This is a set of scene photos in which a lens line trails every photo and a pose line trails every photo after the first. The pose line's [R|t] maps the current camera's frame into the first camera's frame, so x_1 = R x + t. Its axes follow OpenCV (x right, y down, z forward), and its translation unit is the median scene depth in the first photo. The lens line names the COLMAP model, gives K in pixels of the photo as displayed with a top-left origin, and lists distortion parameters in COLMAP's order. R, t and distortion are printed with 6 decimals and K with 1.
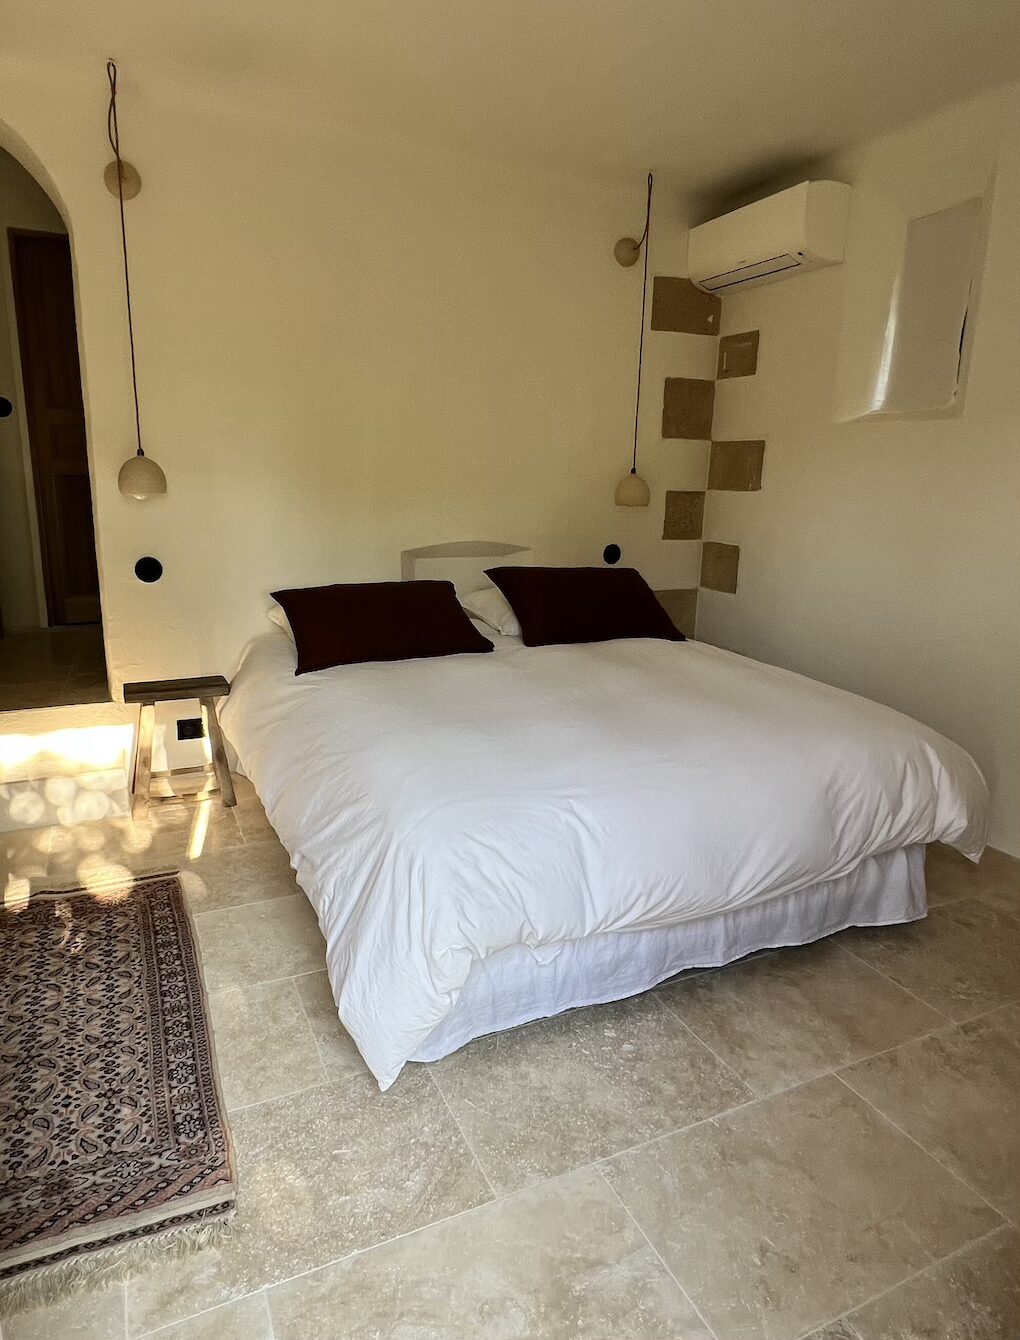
lens RADIAL K [[832.8, 0, 502.4], [0, 832.8, 661.2], [0, 0, 1]] dist [-0.004233, -0.001331]
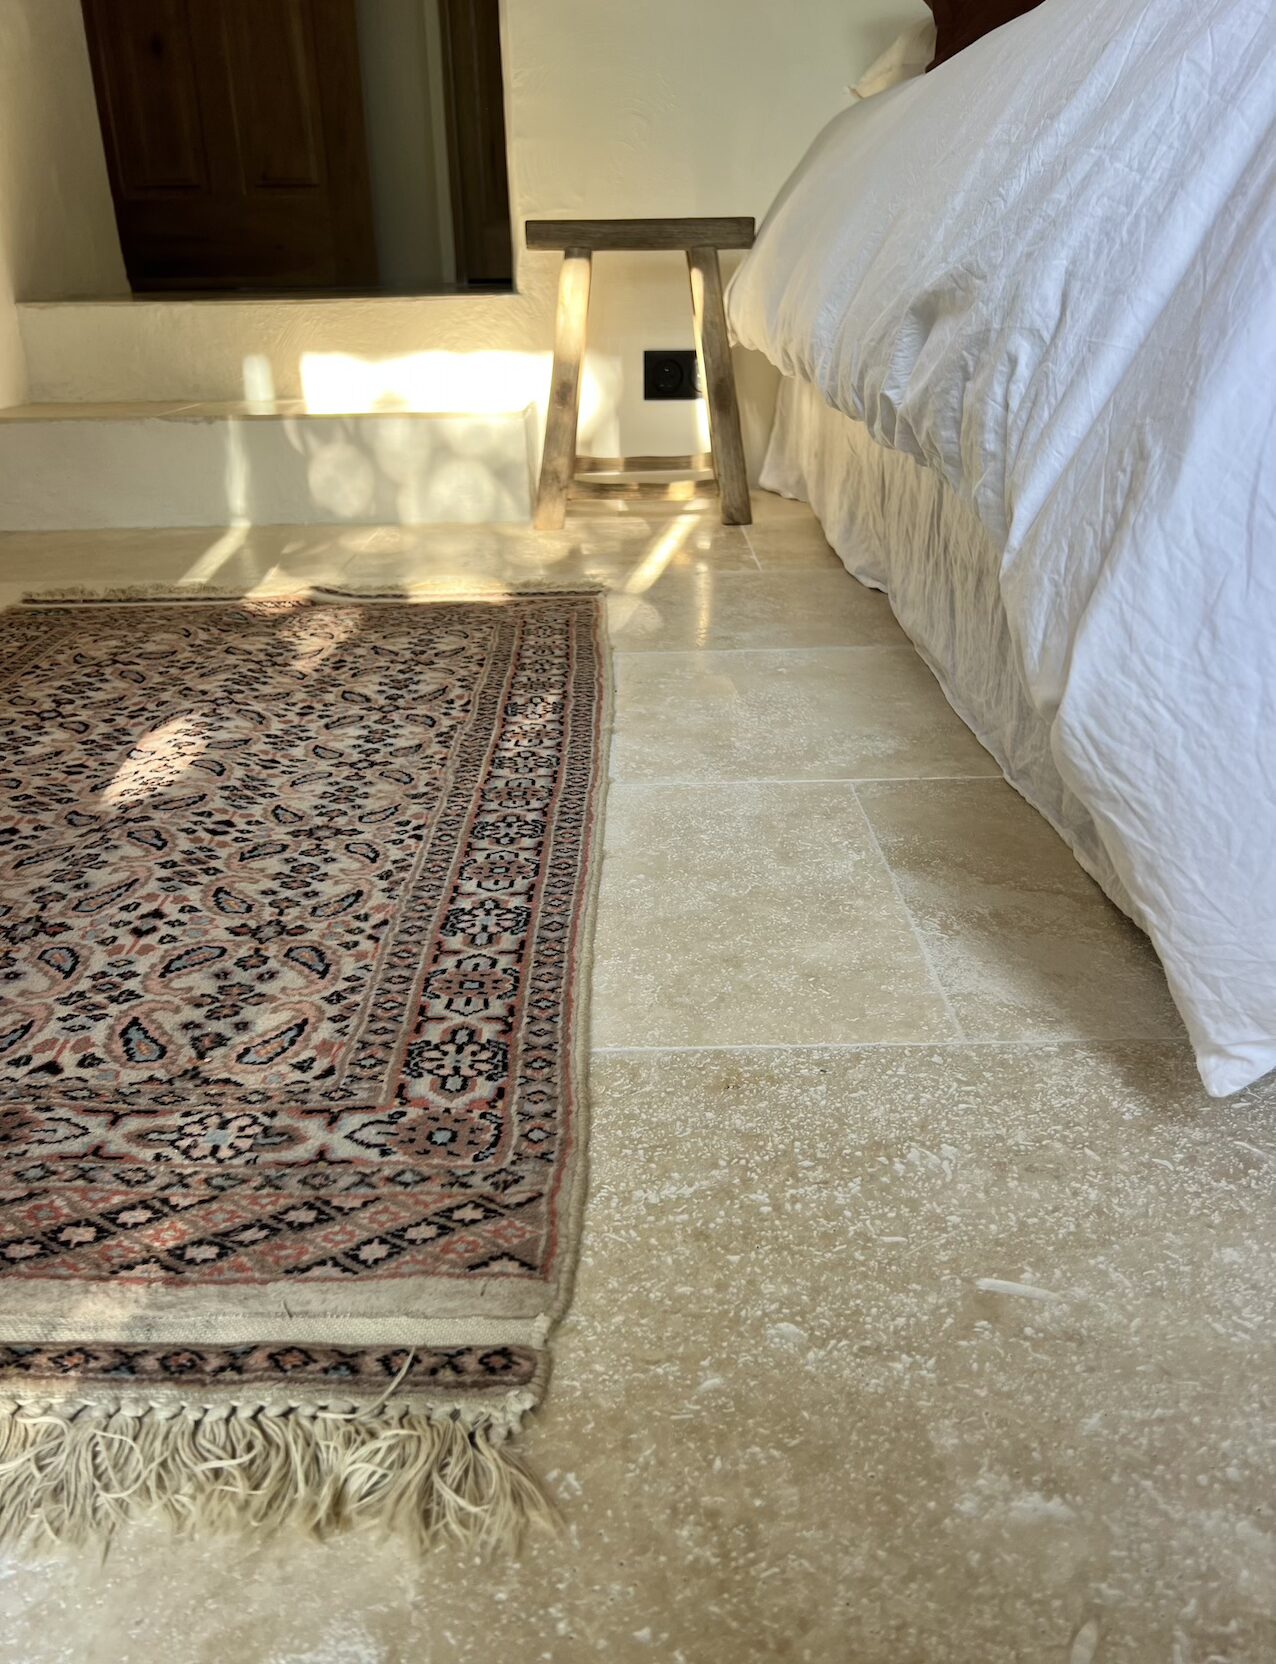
lens RADIAL K [[1292.8, 0, 636.9], [0, 1292.8, 836.9], [0, 0, 1]] dist [0.031959, -0.039651]
pose [[0.909828, 0.131195, -0.393702, -0.144890], [-0.058464, 0.979772, 0.191386, 0.360882], [0.410847, -0.151111, 0.899094, 0.582771]]
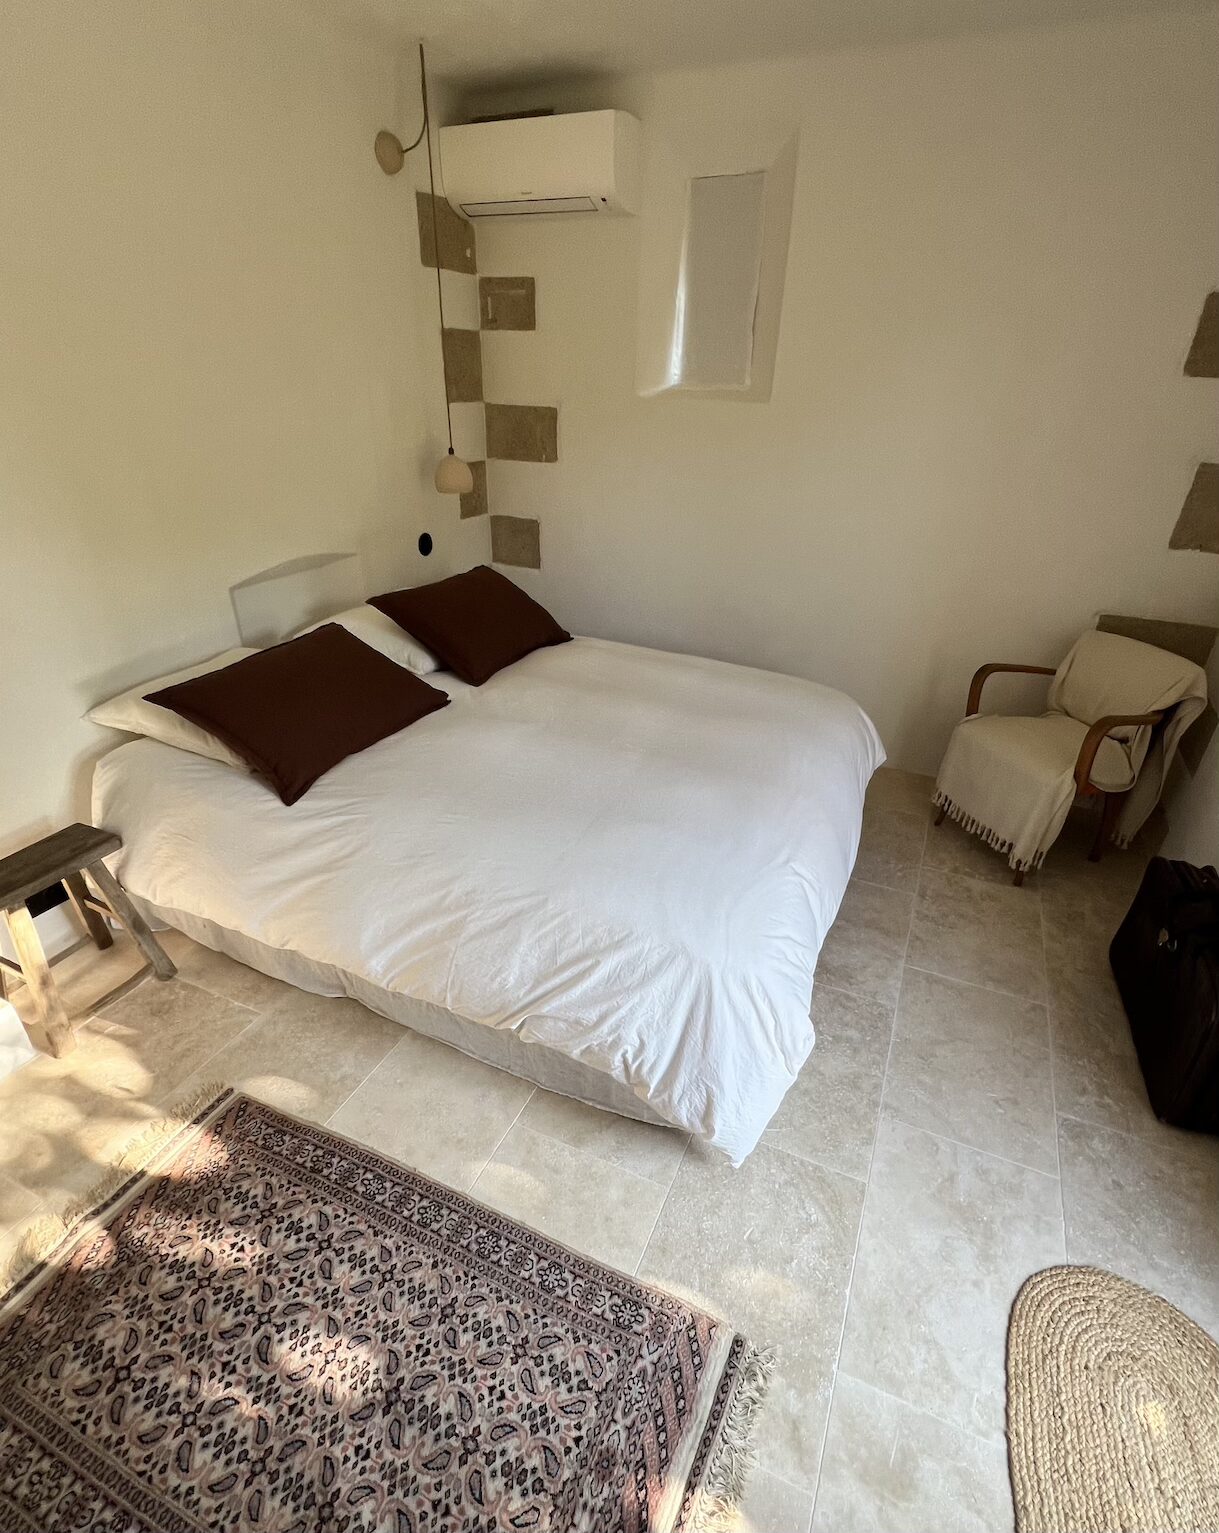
lens RADIAL K [[759.5, 0, 622.4], [0, 759.5, 807.8], [0, 0, 1]] dist [-0.004700, 0.000168]
pose [[0.750293, -0.328341, 0.573805, -0.631399], [0.132814, 0.925114, 0.355702, -0.286766], [-0.647627, -0.190671, 0.737716, 0.409296]]
